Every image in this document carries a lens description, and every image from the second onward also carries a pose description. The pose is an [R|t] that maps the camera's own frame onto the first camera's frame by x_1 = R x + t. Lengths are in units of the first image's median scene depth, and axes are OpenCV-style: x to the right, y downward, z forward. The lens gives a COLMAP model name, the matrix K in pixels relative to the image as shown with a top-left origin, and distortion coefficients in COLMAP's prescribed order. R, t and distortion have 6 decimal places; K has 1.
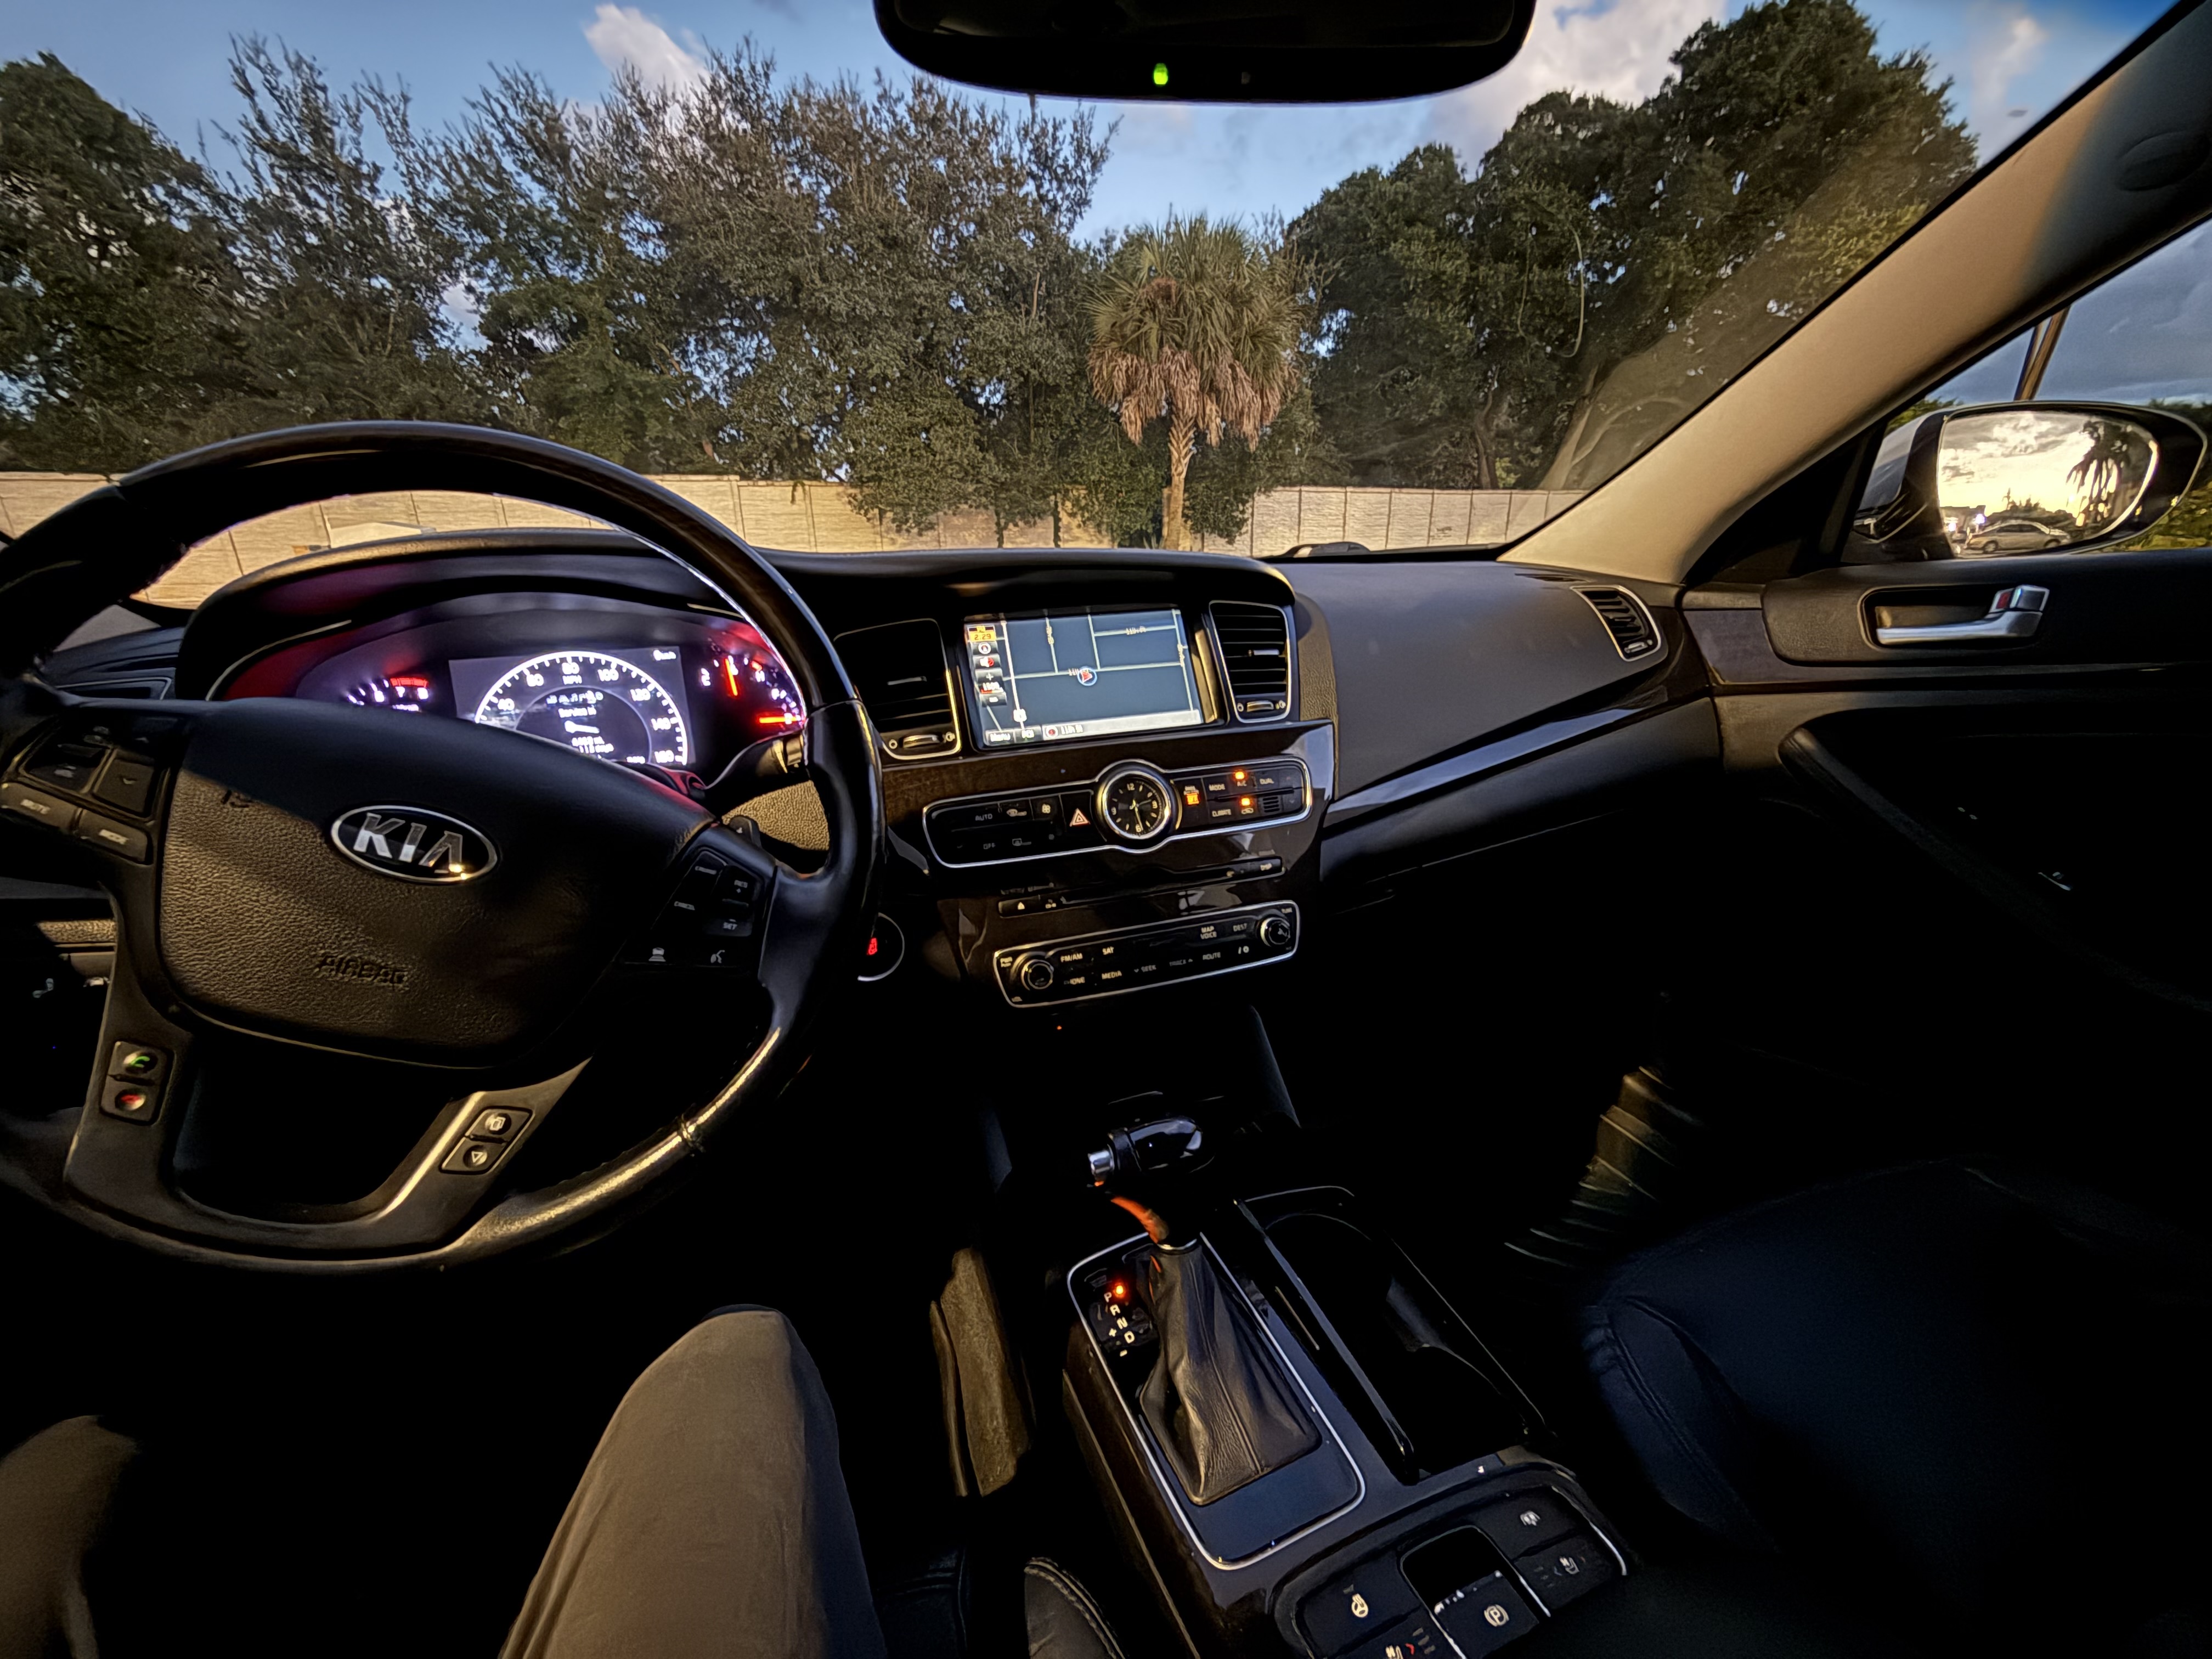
lens RADIAL K [[880.6, 0, 1106.0], [0, 880.6, 829.5], [0, 0, 1]] dist [-0.003478, -0.000538]
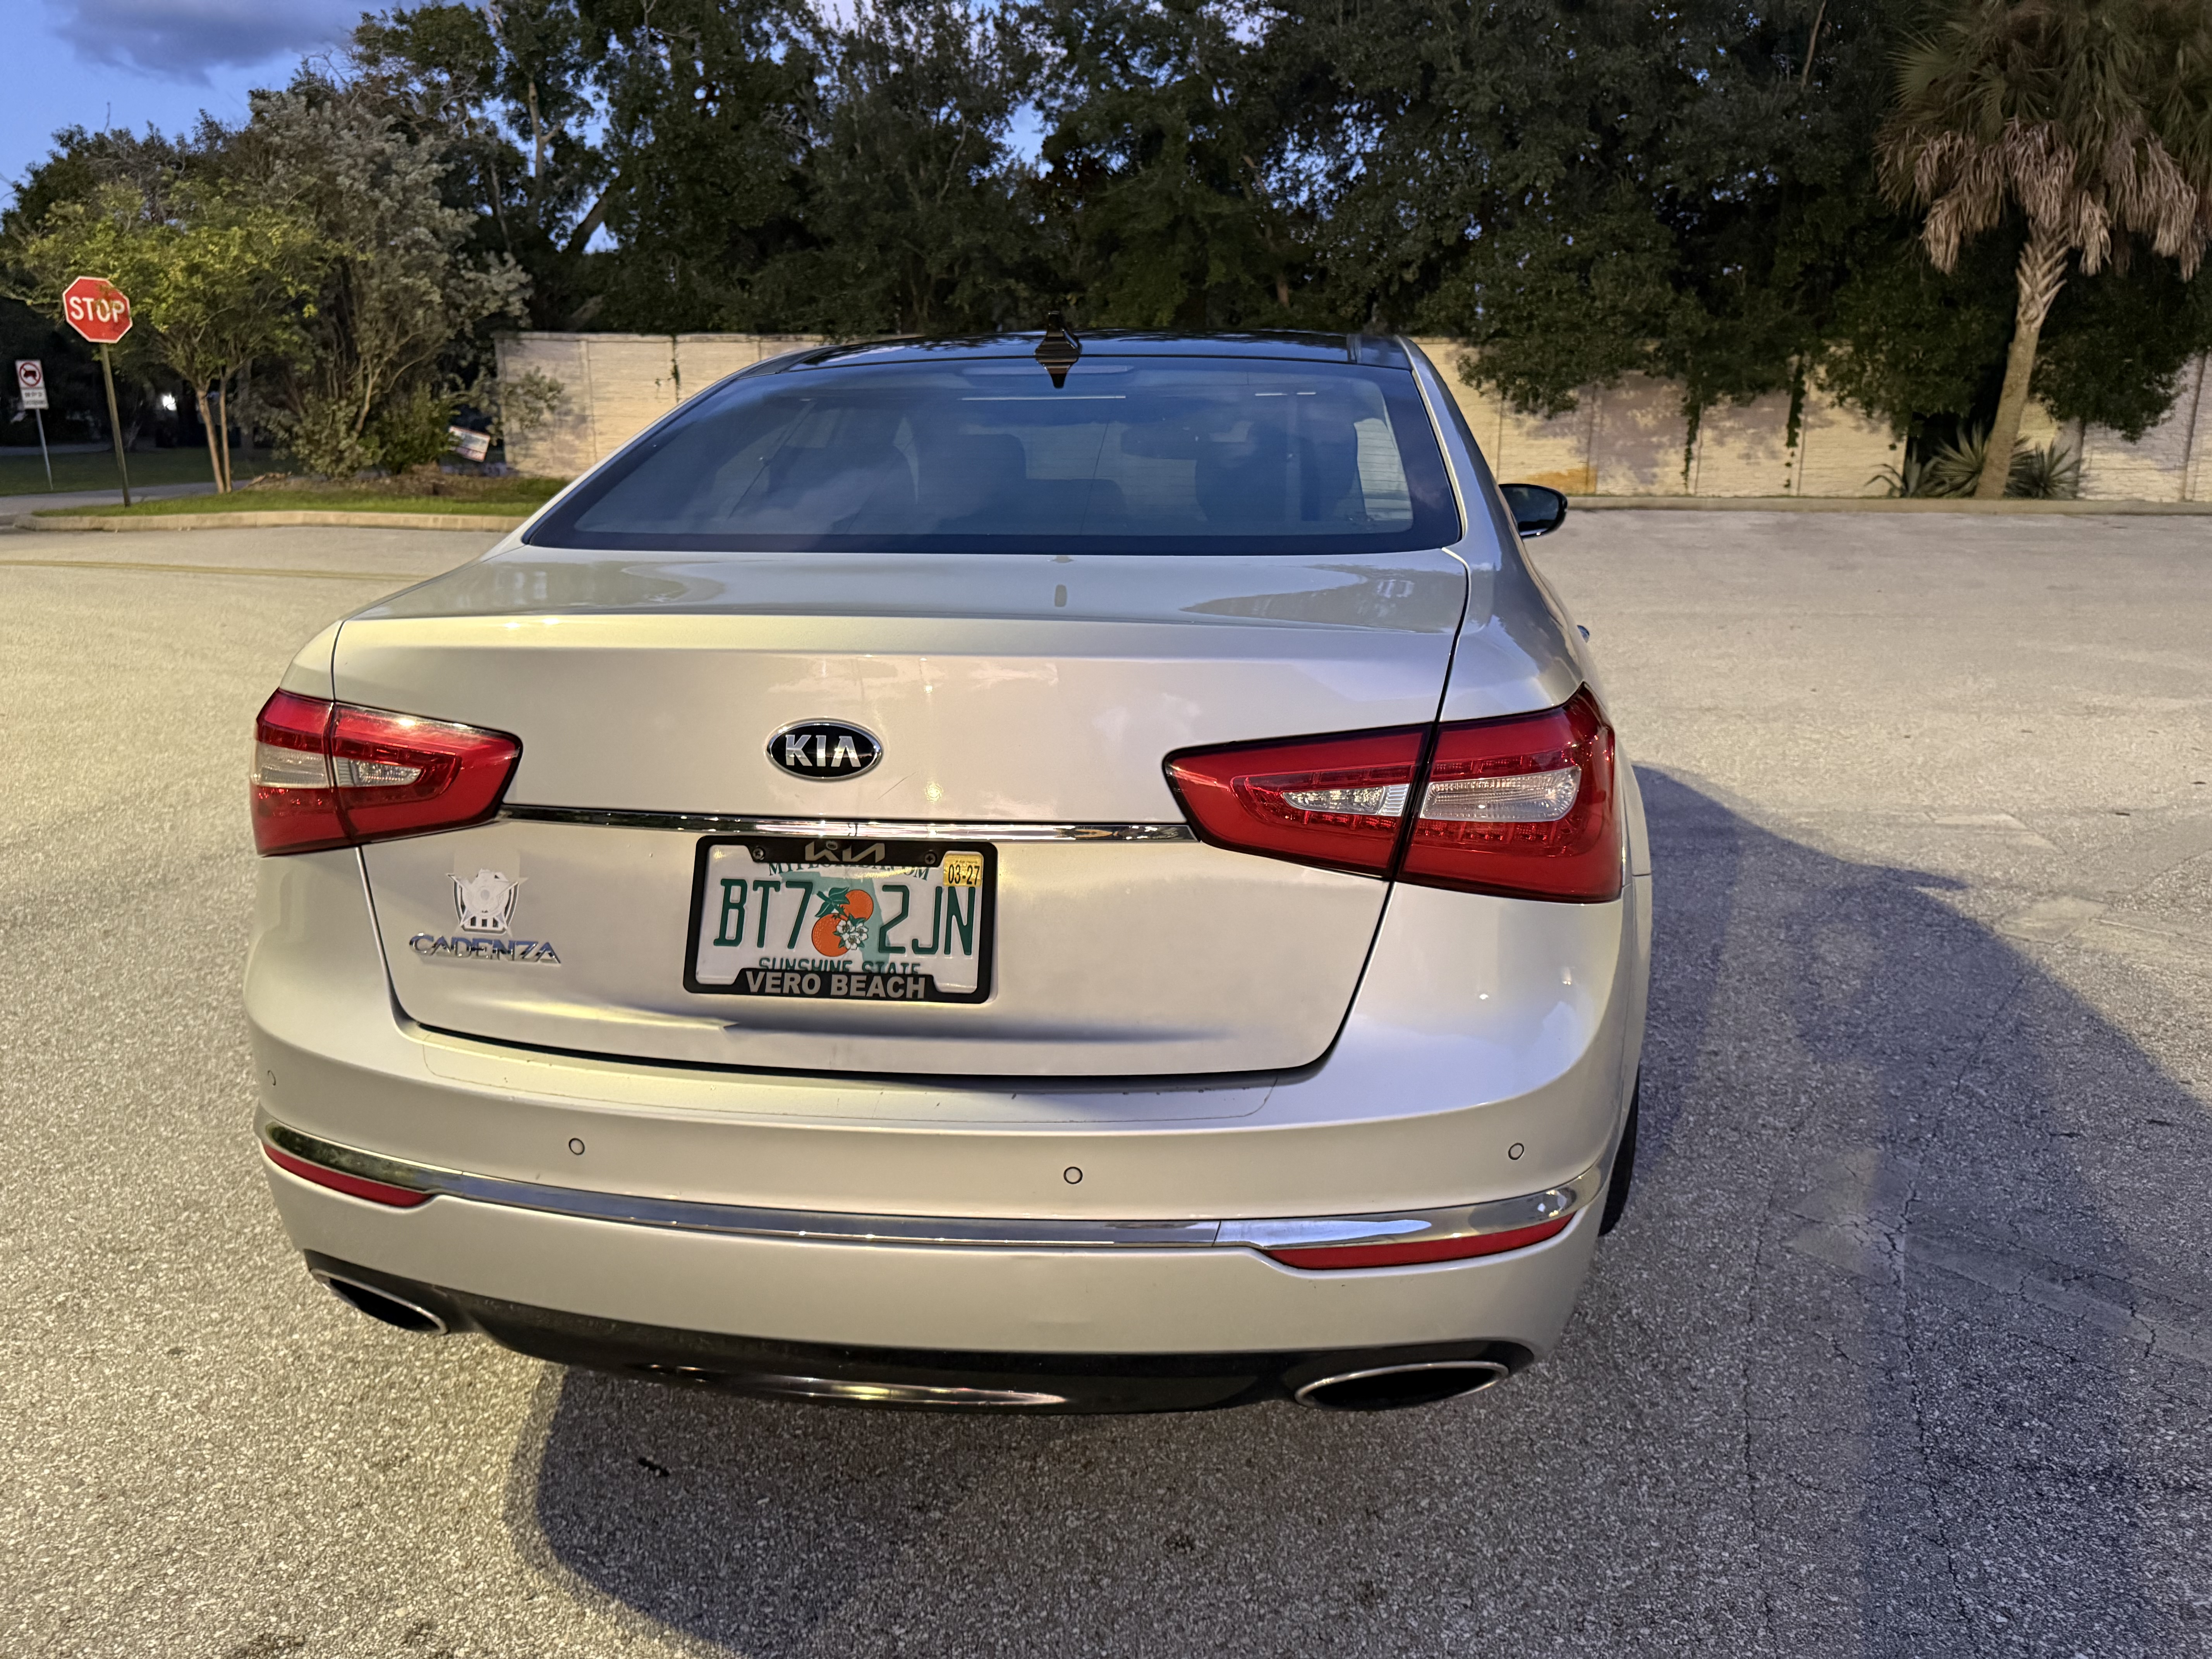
lens RADIAL K [[1608.2, 0, 1102.4], [0, 1608.2, 818.1], [0, 0, 1]] dist [0.002892, -0.006937]
pose [[0.865610, 0.141700, -0.480250, 0.122957], [-0.170879, 0.985140, -0.017325, 0.043656], [0.470658, 0.097061, 0.876961, -0.199817]]
